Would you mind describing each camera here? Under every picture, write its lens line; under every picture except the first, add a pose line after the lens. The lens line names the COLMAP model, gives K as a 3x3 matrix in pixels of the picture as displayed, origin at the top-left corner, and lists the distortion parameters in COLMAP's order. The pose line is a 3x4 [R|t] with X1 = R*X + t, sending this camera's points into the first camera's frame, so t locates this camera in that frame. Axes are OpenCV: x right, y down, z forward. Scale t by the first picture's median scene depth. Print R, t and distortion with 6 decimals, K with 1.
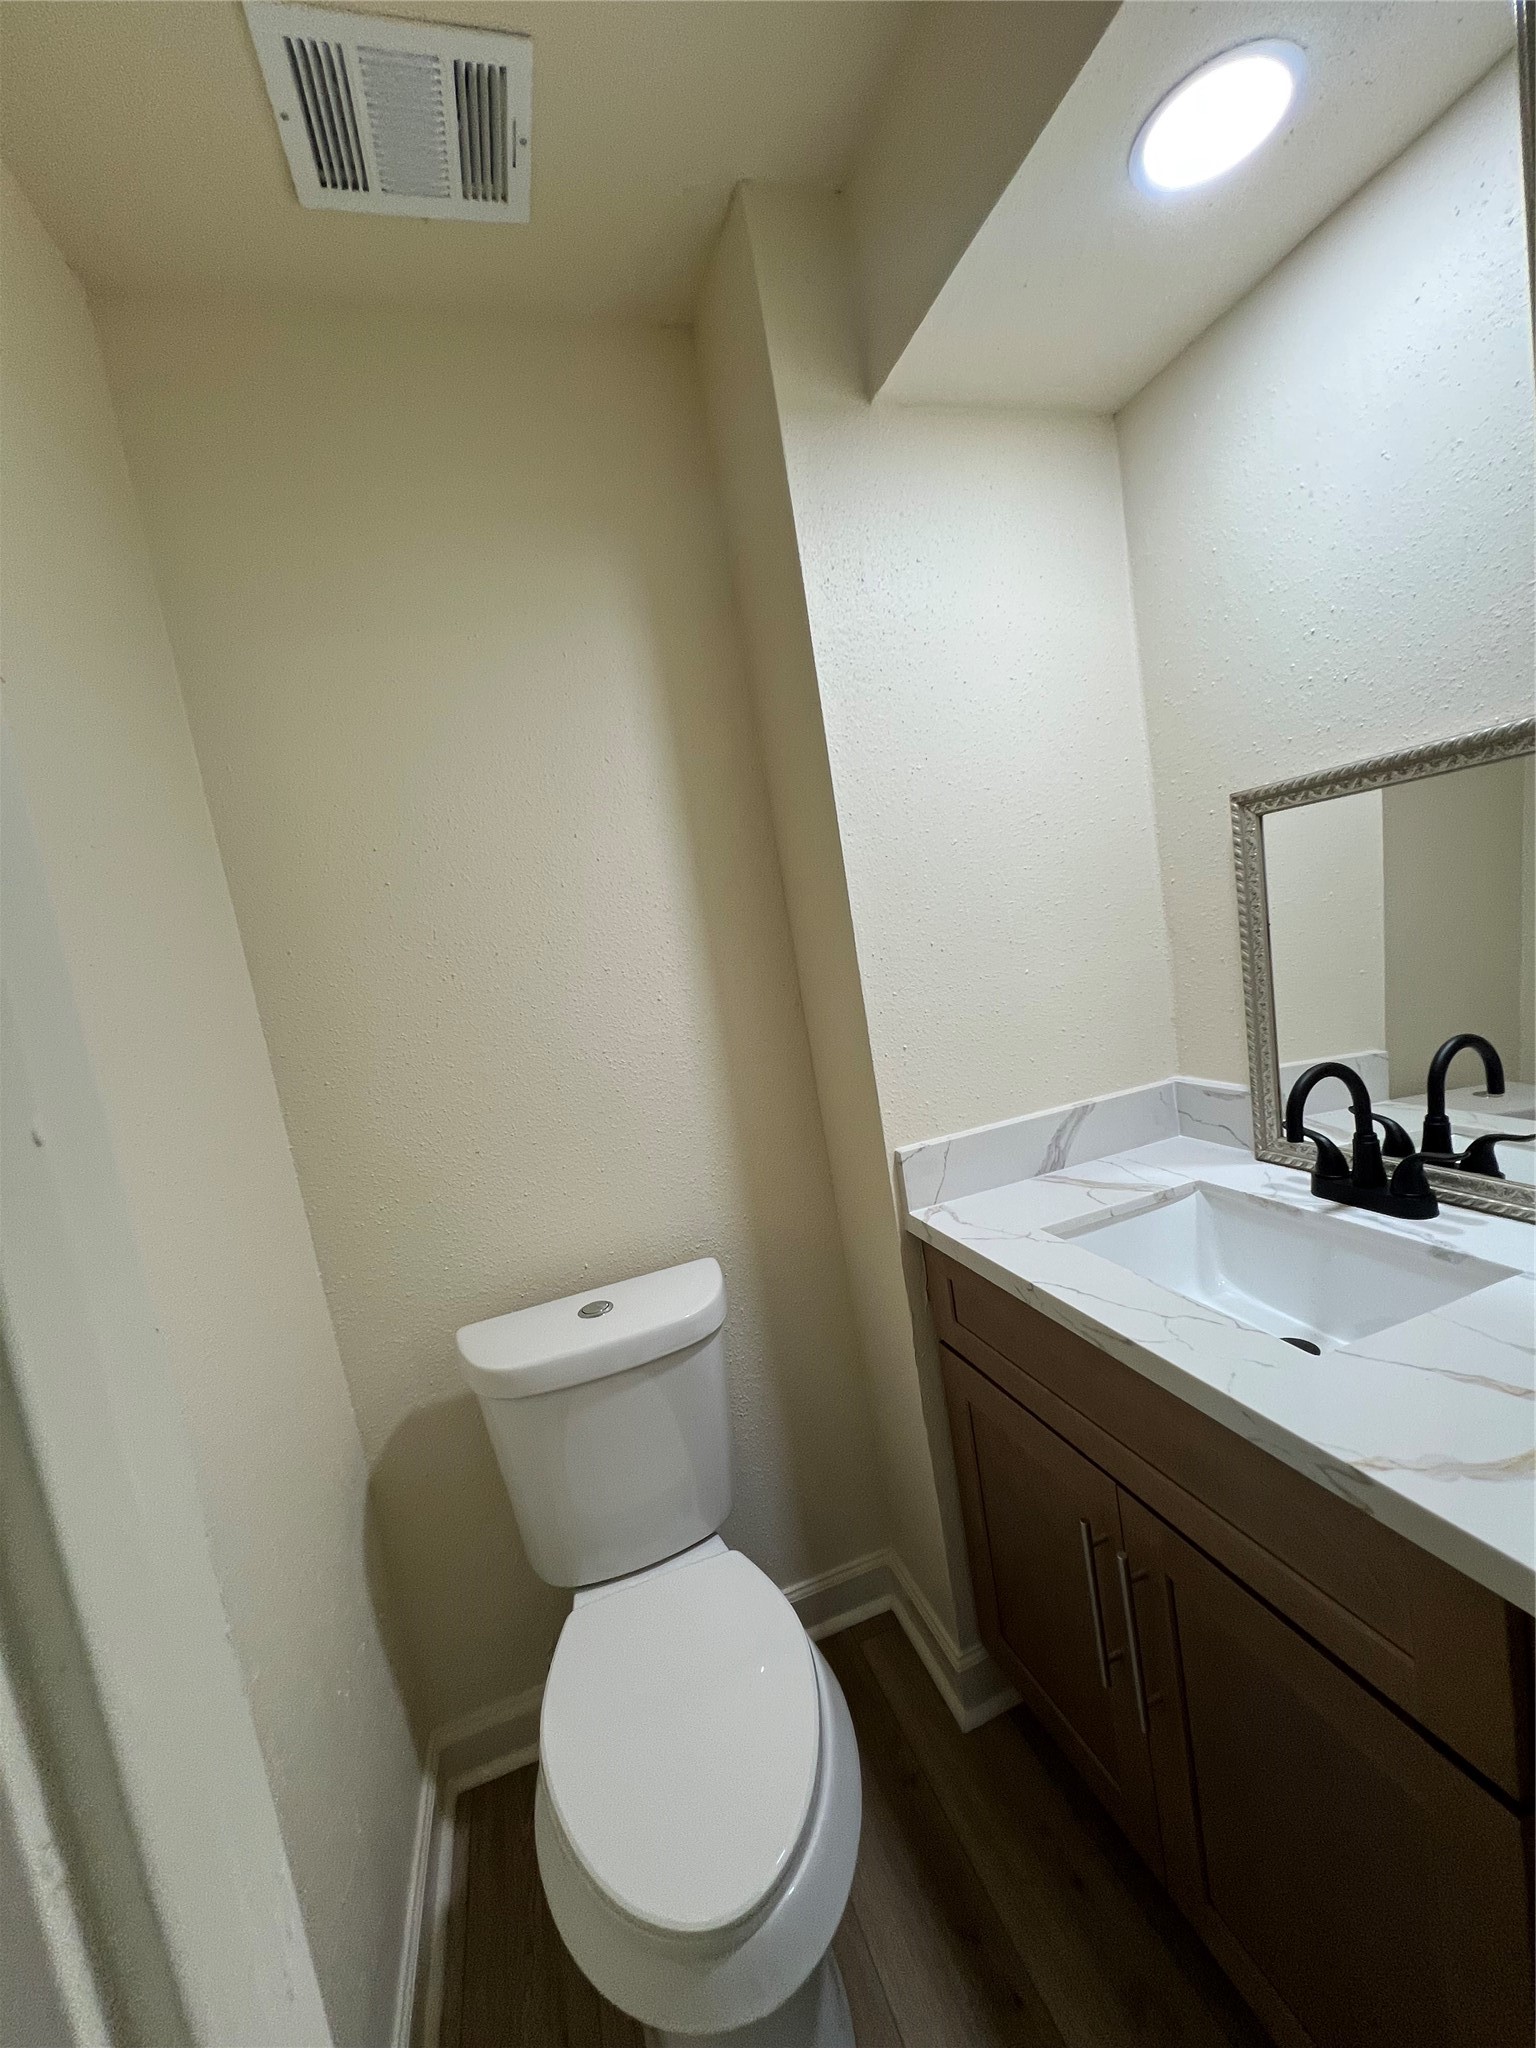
lens RADIAL K [[816.2, 0, 775.1], [0, 816.2, 1022.4], [0, 0, 1]] dist [-0.001120, 0.000123]
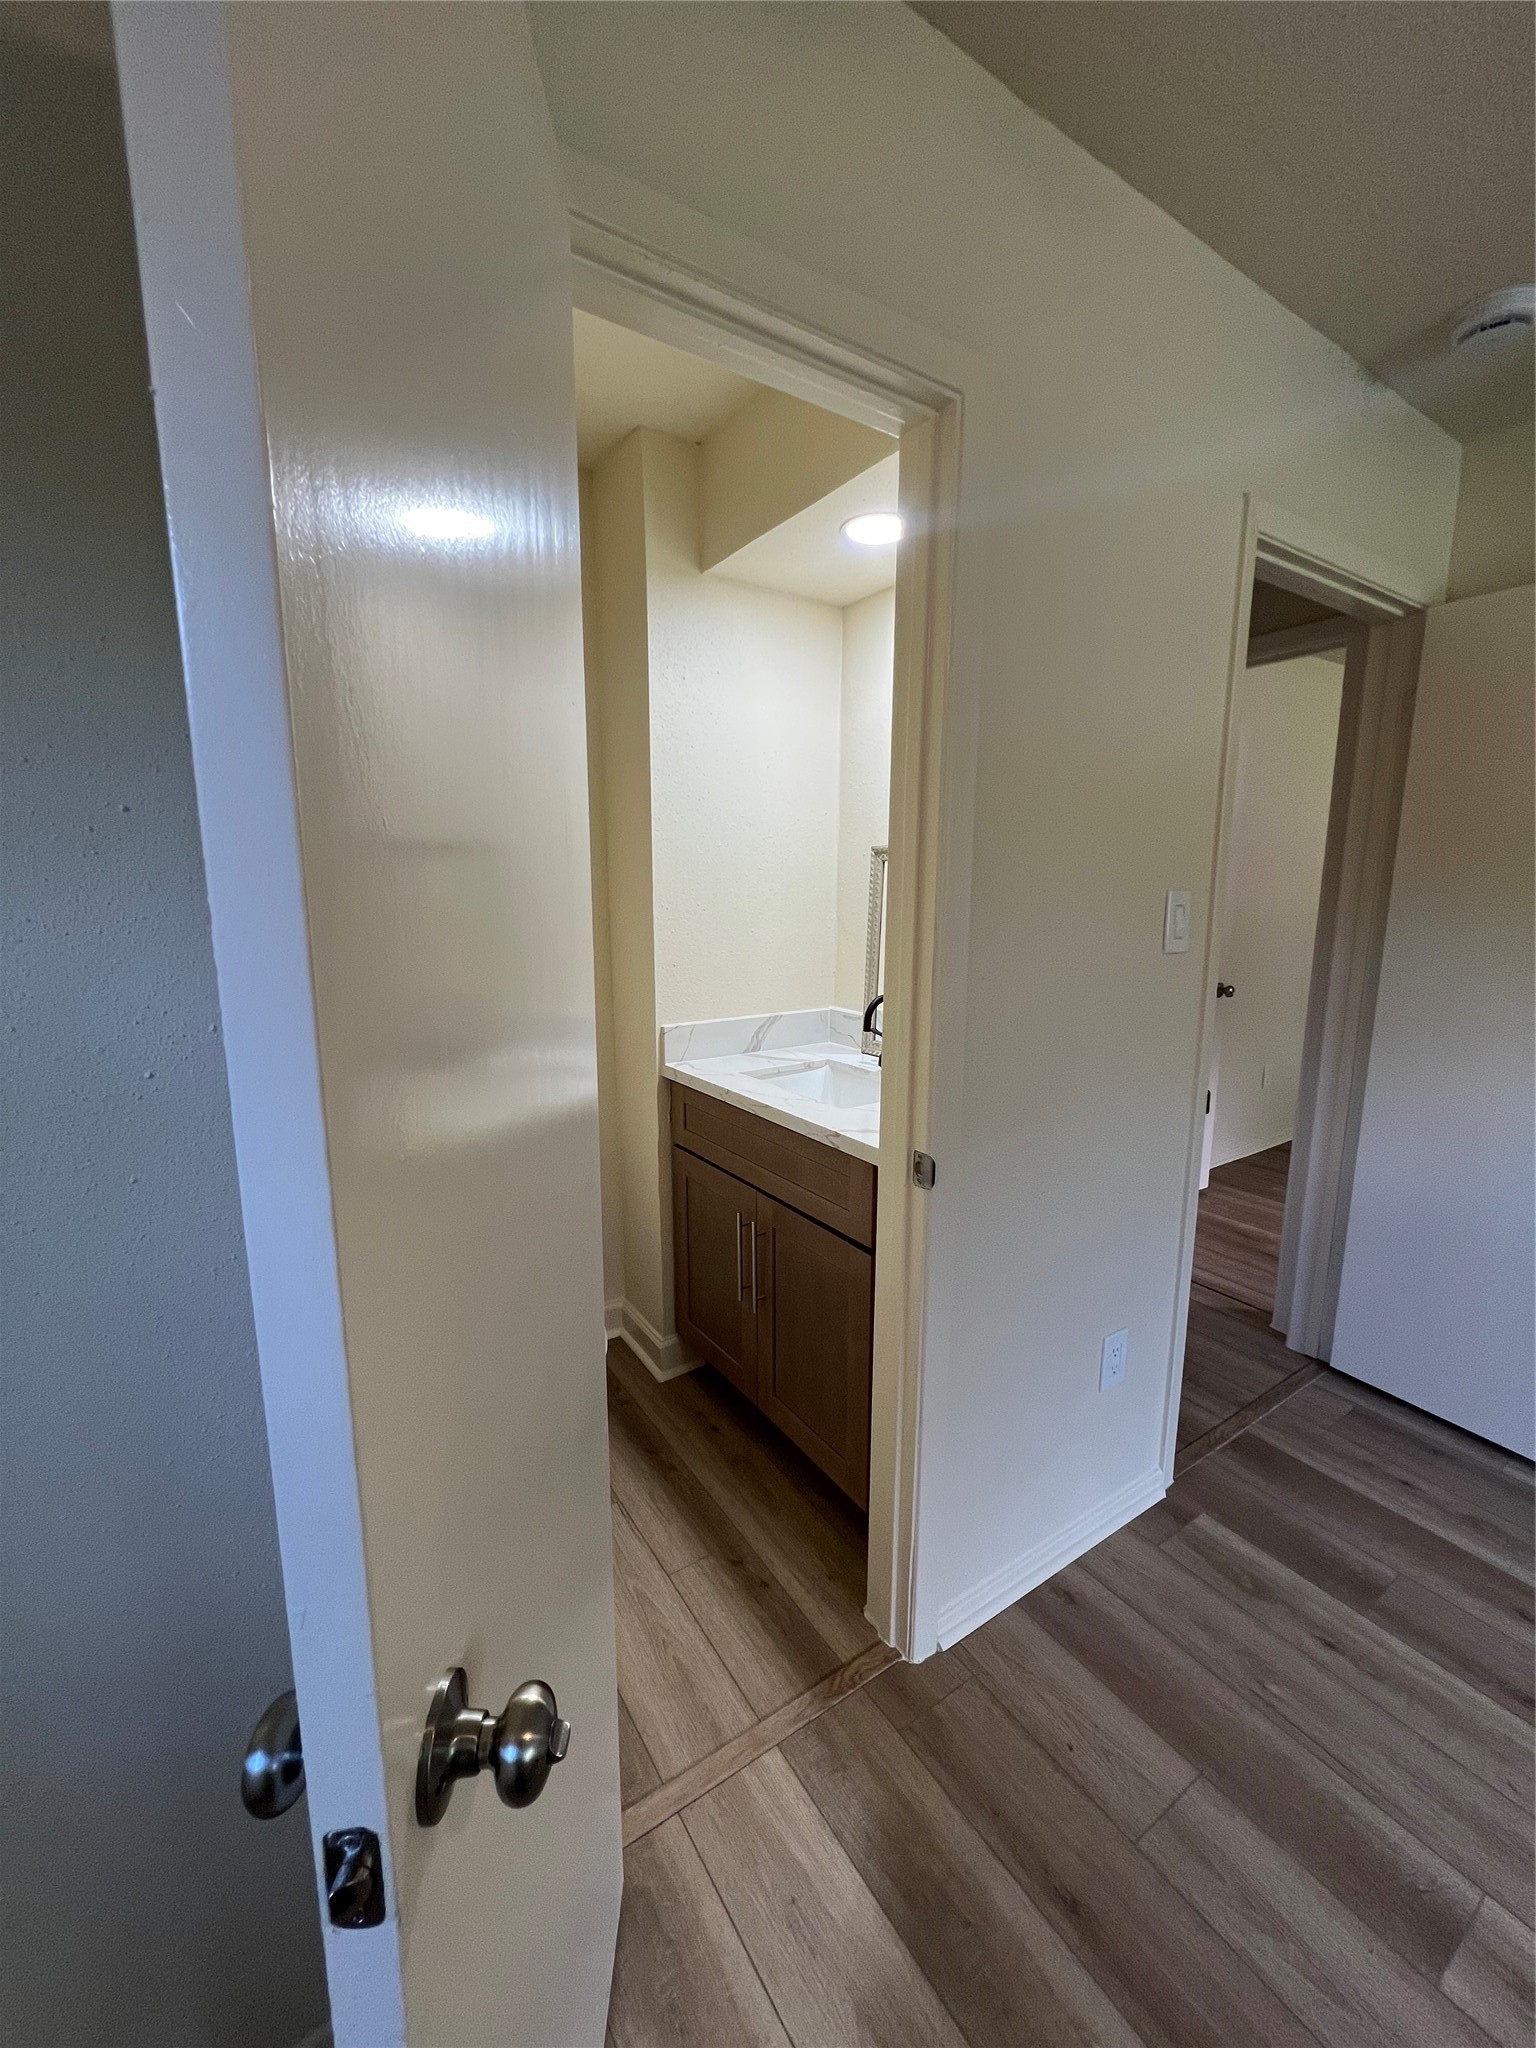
lens RADIAL K [[816.2, 0, 775.1], [0, 816.2, 1022.4], [0, 0, 1]] dist [-0.001120, 0.000123]
pose [[0.949873, 0.112373, 0.291742, -0.115922], [-0.124127, 0.992022, 0.022035, 0.084782], [-0.286938, -0.057143, 0.956243, -0.638213]]
